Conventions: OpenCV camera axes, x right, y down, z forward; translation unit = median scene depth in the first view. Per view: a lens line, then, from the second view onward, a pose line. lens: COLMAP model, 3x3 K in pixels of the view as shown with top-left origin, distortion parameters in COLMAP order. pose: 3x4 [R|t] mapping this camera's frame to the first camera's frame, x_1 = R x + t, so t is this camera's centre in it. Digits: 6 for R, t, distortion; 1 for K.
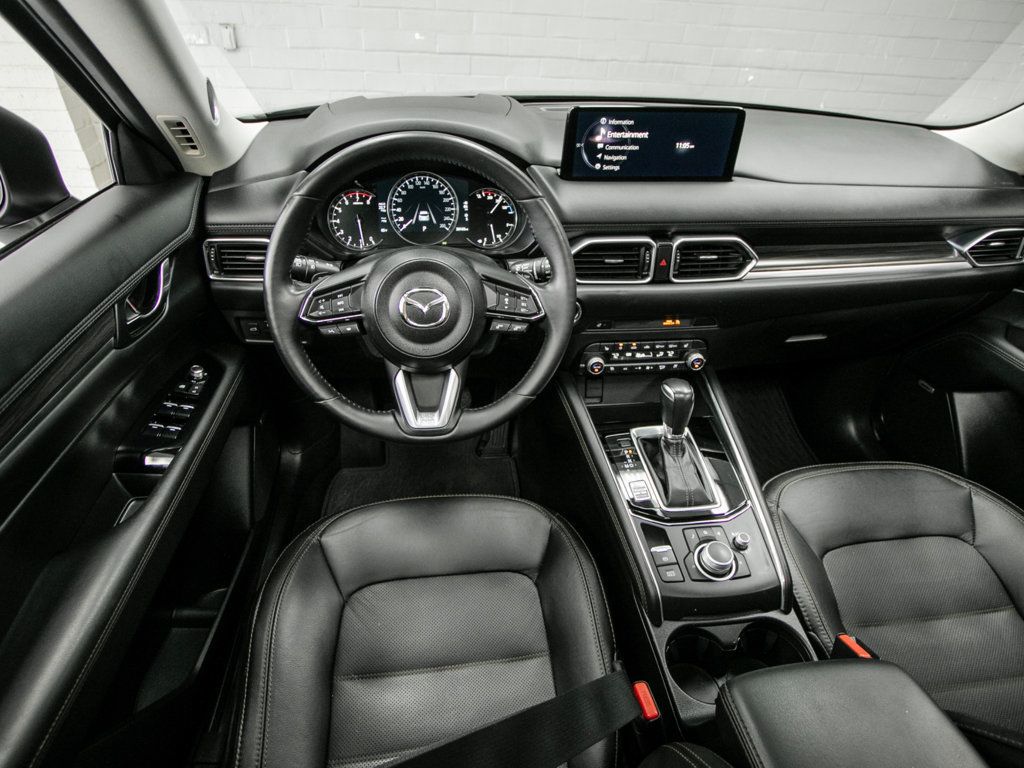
lens RADIAL K [[554.5, 0, 497.3], [0, 554.5, 391.2], [0, 0, 1]] dist [-0.016969, 0.001379]
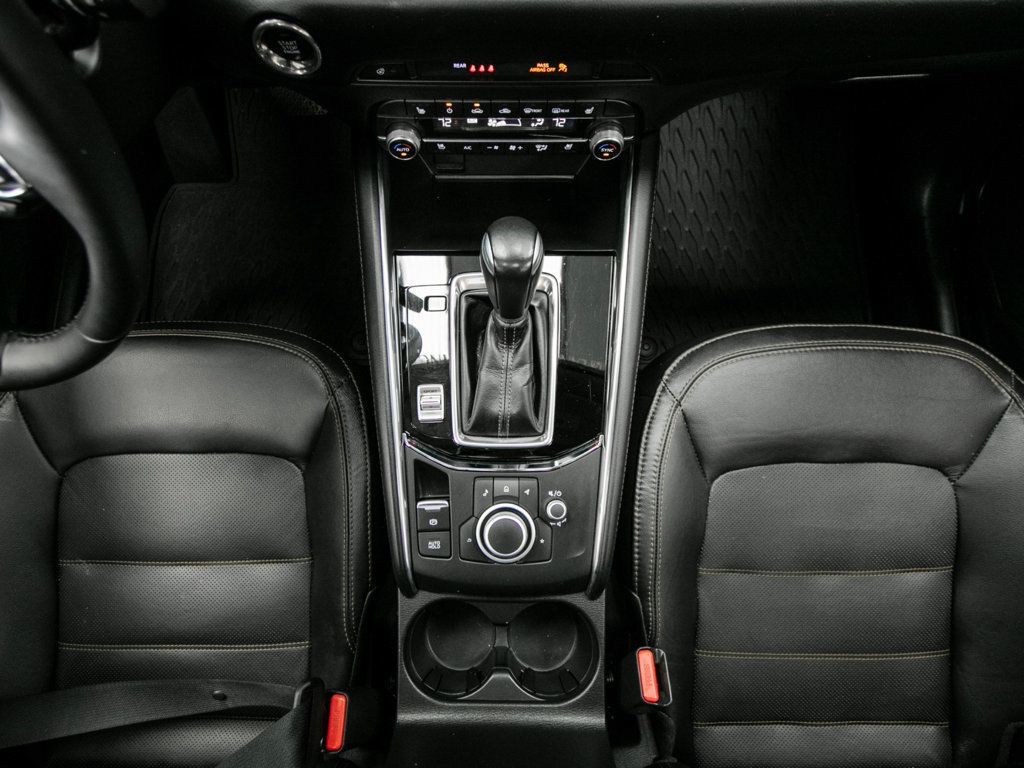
lens RADIAL K [[549.8, 0, 498.0], [0, 549.8, 392.0], [0, 0, 1]] dist [-0.024439, 0.002238]
pose [[0.992150, 0.108610, -0.061979, 0.334247], [-0.042185, 0.757276, 0.651731, -0.214627], [0.117720, -0.644001, 0.755913, 0.493697]]
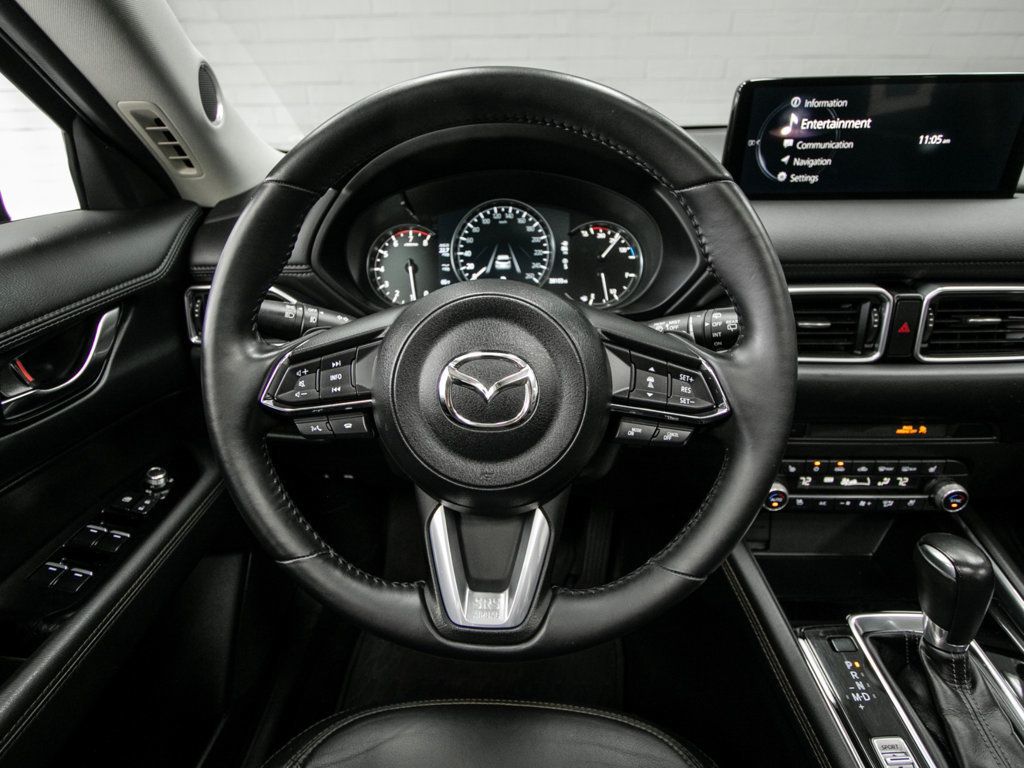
lens RADIAL K [[549.3, 0, 486.5], [0, 549.3, 385.4], [0, 0, 1]] dist [-0.023473, 0.002574]
pose [[0.985544, 0.025084, -0.167551, -0.035114], [-0.053729, 0.984203, -0.168691, -0.049901], [0.160672, 0.175255, 0.971324, 0.364573]]
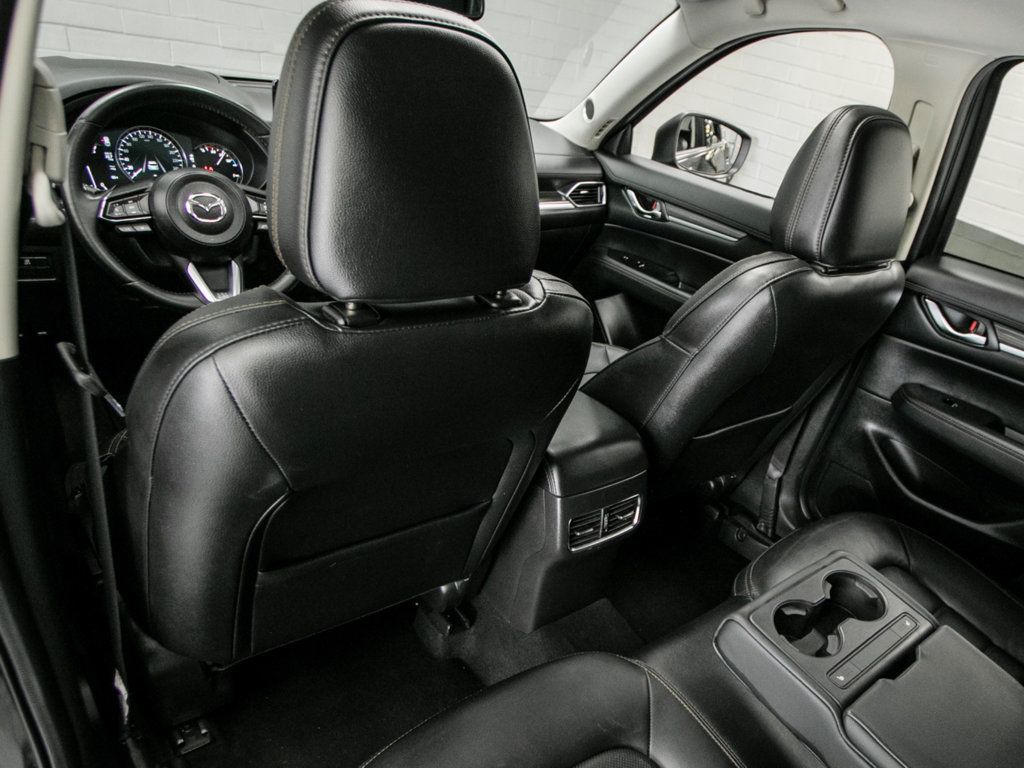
lens RADIAL K [[708.3, 0, 640.1], [0, 708.3, 467.6], [0, 0, 1]] dist [-0.004154, -0.004362]
pose [[0.802211, -0.211867, 0.558185, -0.275519], [0.225705, 0.973156, 0.044998, 0.469022], [-0.552734, 0.089887, 0.828496, -0.740767]]
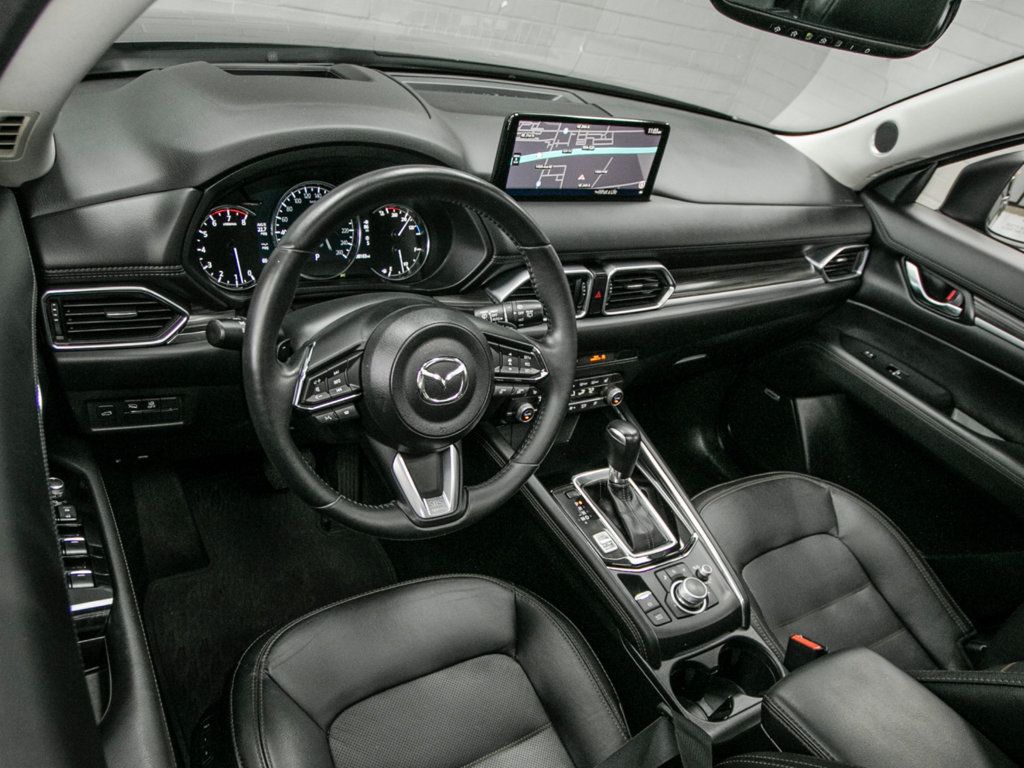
lens RADIAL K [[732.0, 0, 484.0], [0, 732.0, 515.7], [0, 0, 1]] dist [-0.012537, -0.001062]
pose [[0.899197, -0.161526, 0.406639, -0.399750], [0.100422, 0.980742, 0.167510, -0.090318], [-0.425865, -0.109789, 0.898101, -0.044861]]
